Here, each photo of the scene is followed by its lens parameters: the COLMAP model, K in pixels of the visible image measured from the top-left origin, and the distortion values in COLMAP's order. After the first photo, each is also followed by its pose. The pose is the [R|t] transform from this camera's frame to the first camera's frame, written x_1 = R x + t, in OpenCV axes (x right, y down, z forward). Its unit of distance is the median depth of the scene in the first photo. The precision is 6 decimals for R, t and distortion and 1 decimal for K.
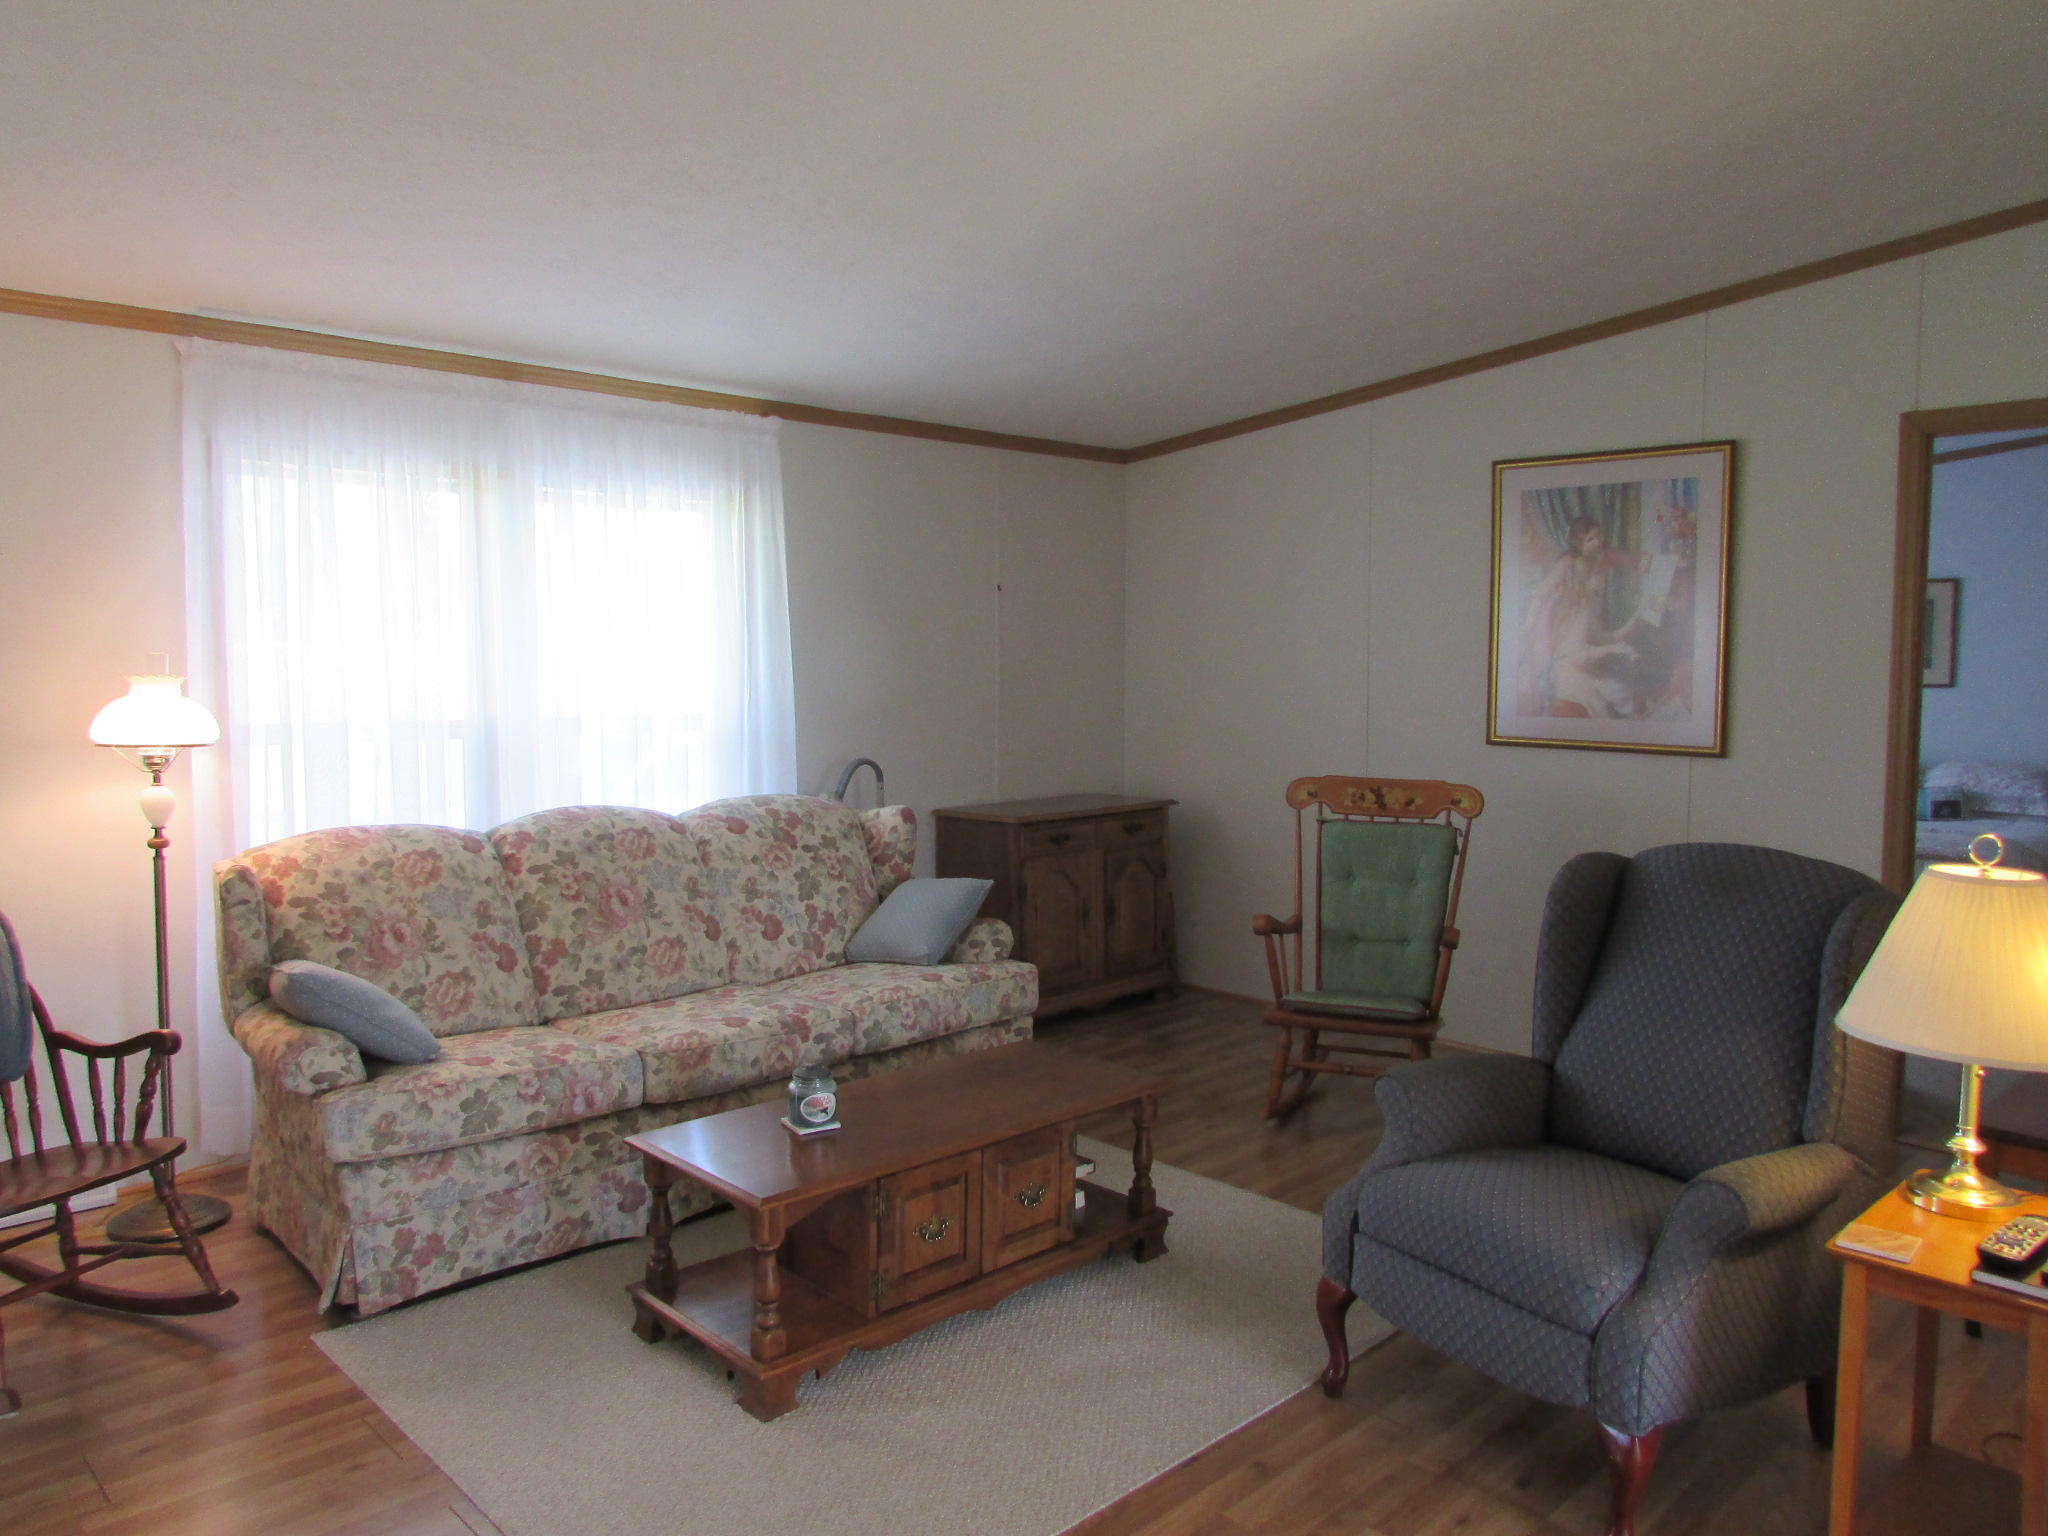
lens RADIAL K [[1476.1, 0, 1024.0], [0, 1476.1, 768.0], [0, 0, 1]] dist [-0.035408, 0.001308]
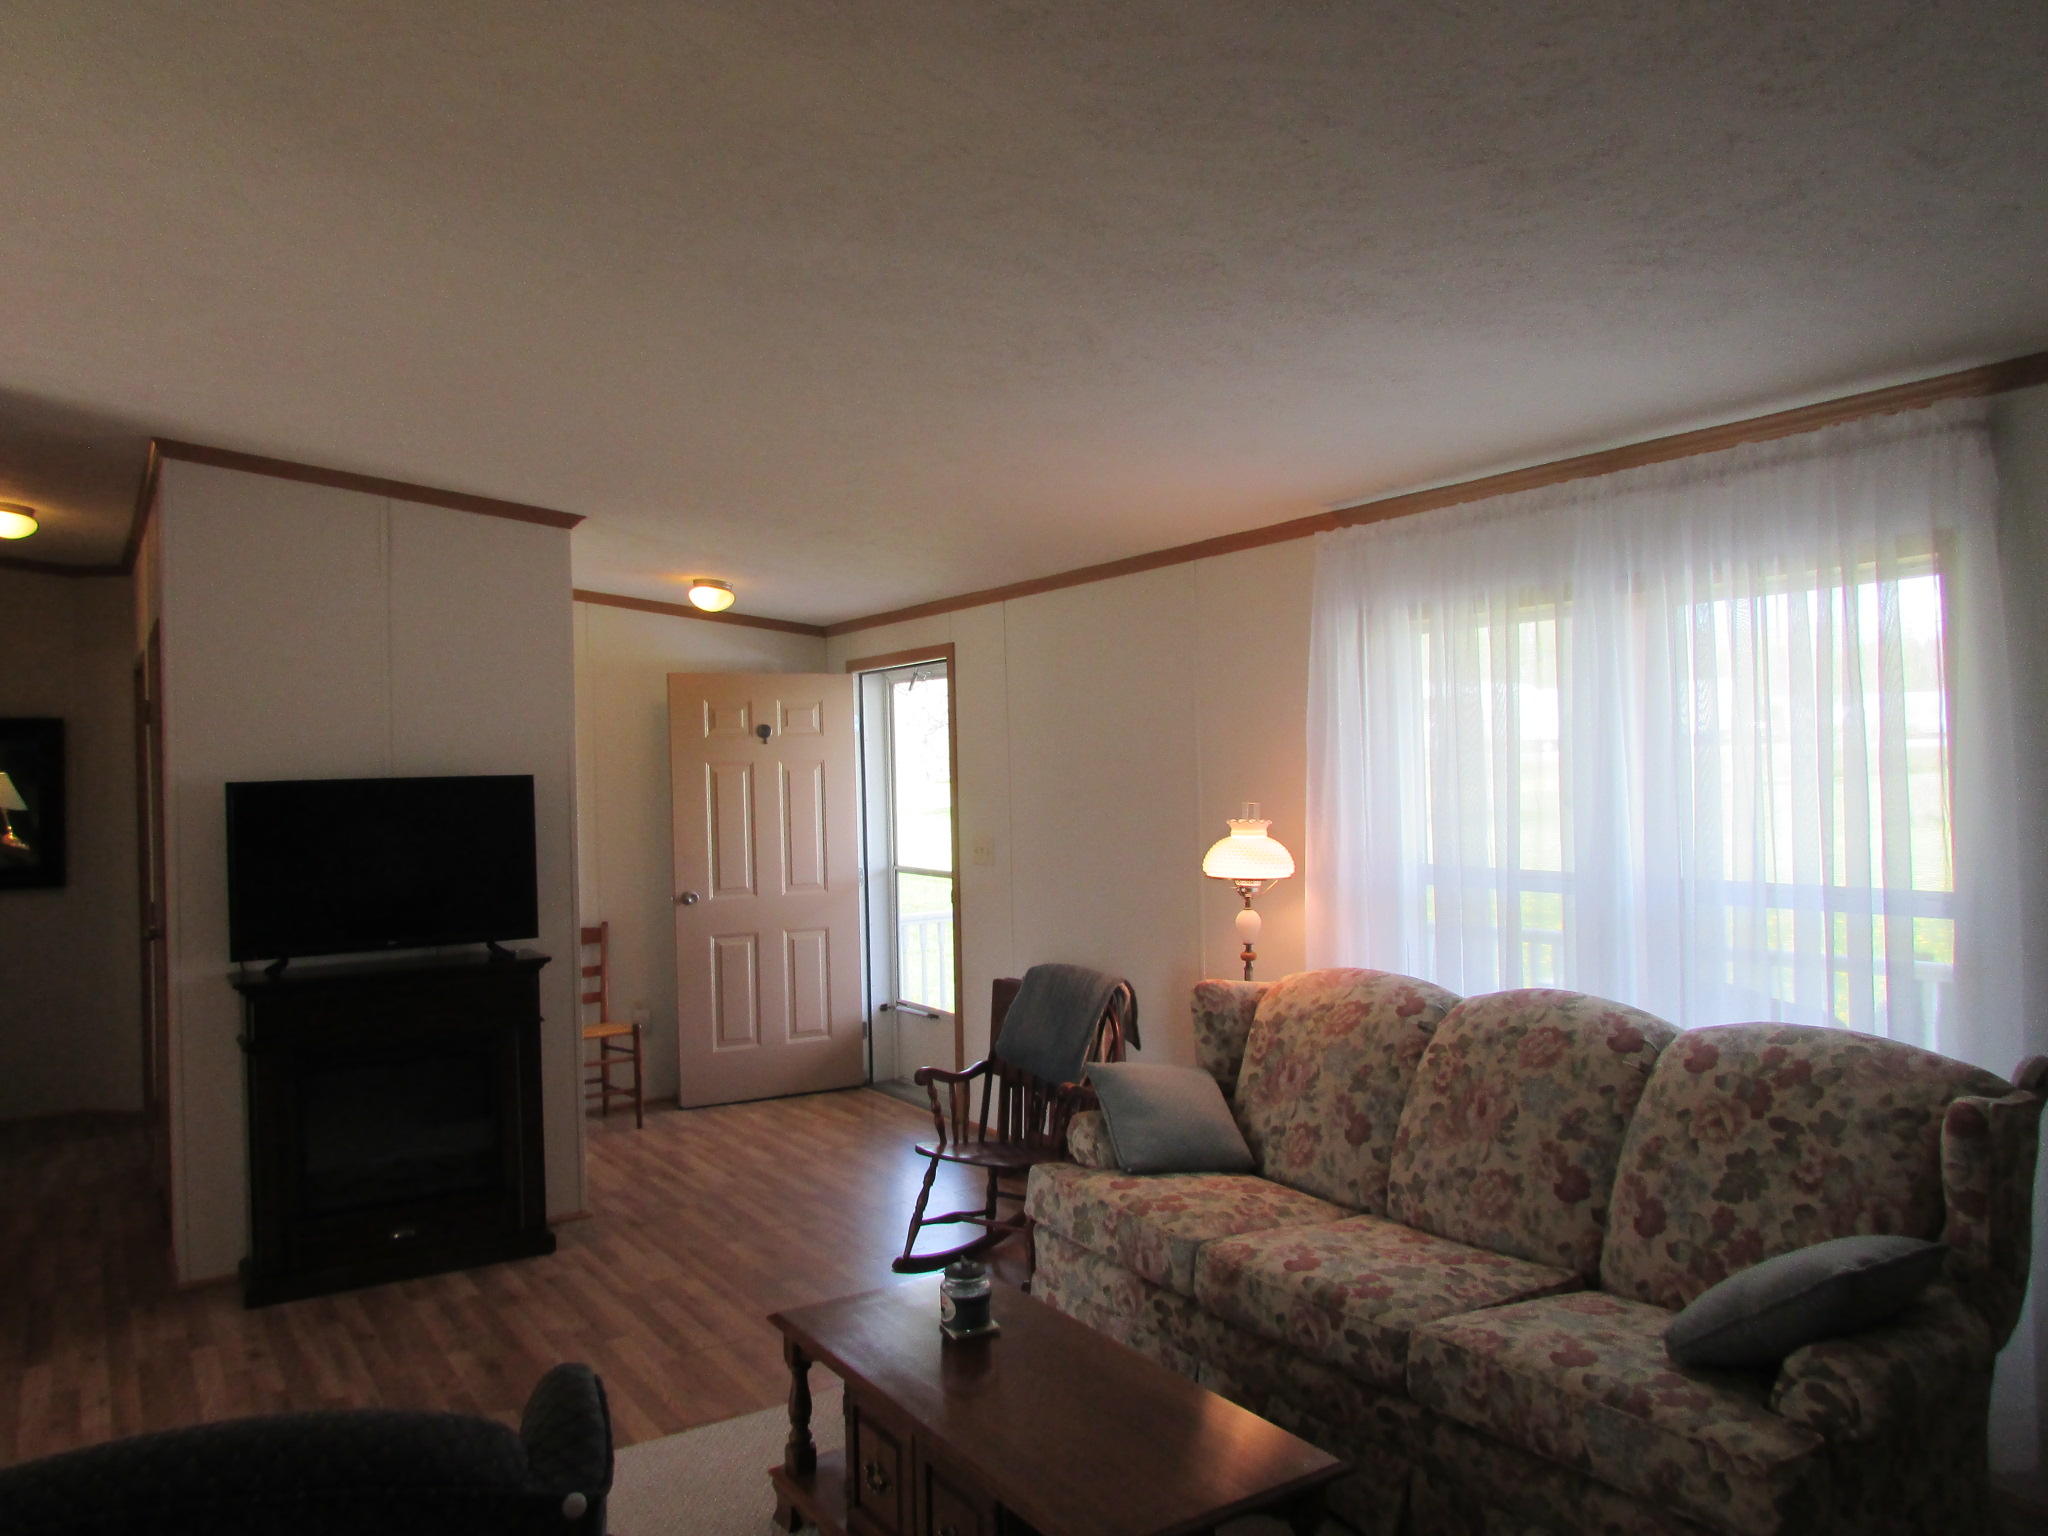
lens RADIAL K [[1476.1, 0, 1024.0], [0, 1476.1, 768.0], [0, 0, 1]] dist [-0.035408, 0.001308]
pose [[-0.207525, -0.006636, -0.978207, 0.584250], [-0.053745, 0.998544, 0.004628, -0.089983], [0.976752, 0.053535, -0.207580, 0.932790]]
